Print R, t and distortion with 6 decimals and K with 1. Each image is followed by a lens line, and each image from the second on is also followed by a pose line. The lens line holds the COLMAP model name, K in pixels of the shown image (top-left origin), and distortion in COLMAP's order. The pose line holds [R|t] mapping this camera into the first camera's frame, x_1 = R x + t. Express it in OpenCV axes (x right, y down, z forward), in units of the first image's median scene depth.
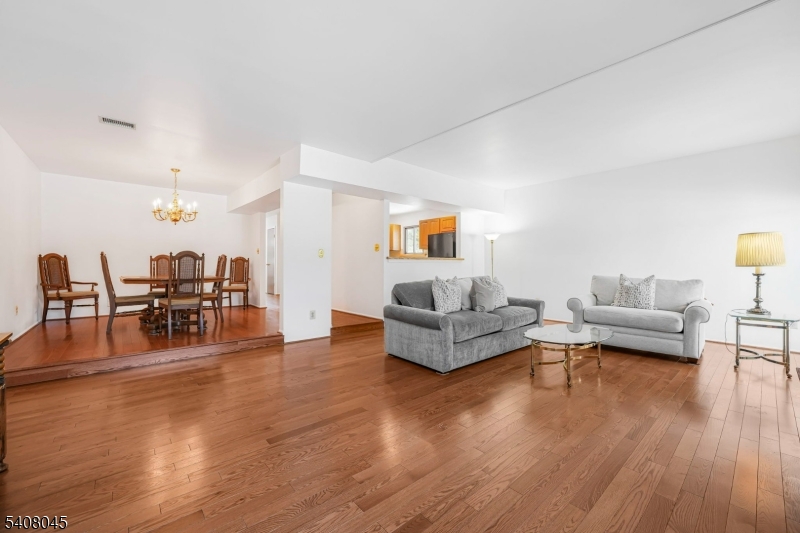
lens RADIAL K [[315.8, 0, 398.2], [0, 315.8, 266.7], [0, 0, 1]] dist [-0.008354, -0.000316]
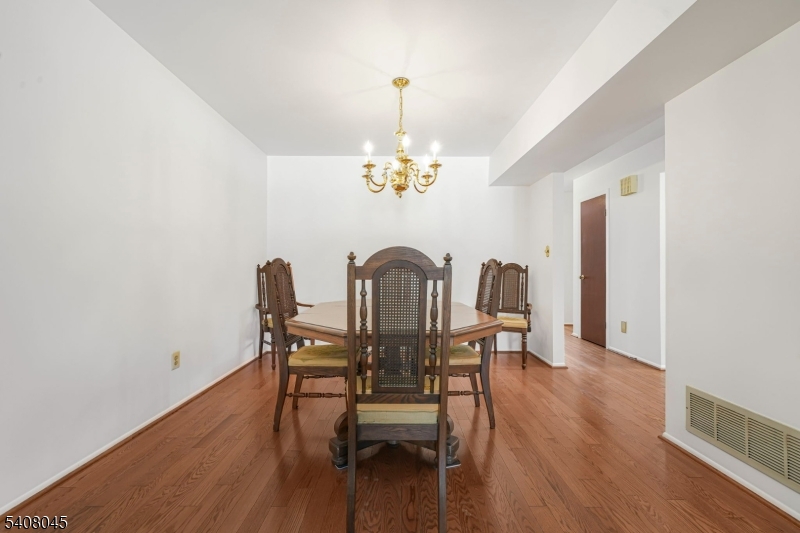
lens RADIAL K [[315.8, 0, 400.4], [0, 315.8, 267.9], [0, 0, 1]] dist [-0.008354, -0.000316]
pose [[0.747359, -0.005517, -0.664398, -0.377624], [-0.002500, 0.999935, -0.011115, -0.022557], [0.664416, 0.009968, 0.747297, 0.618932]]
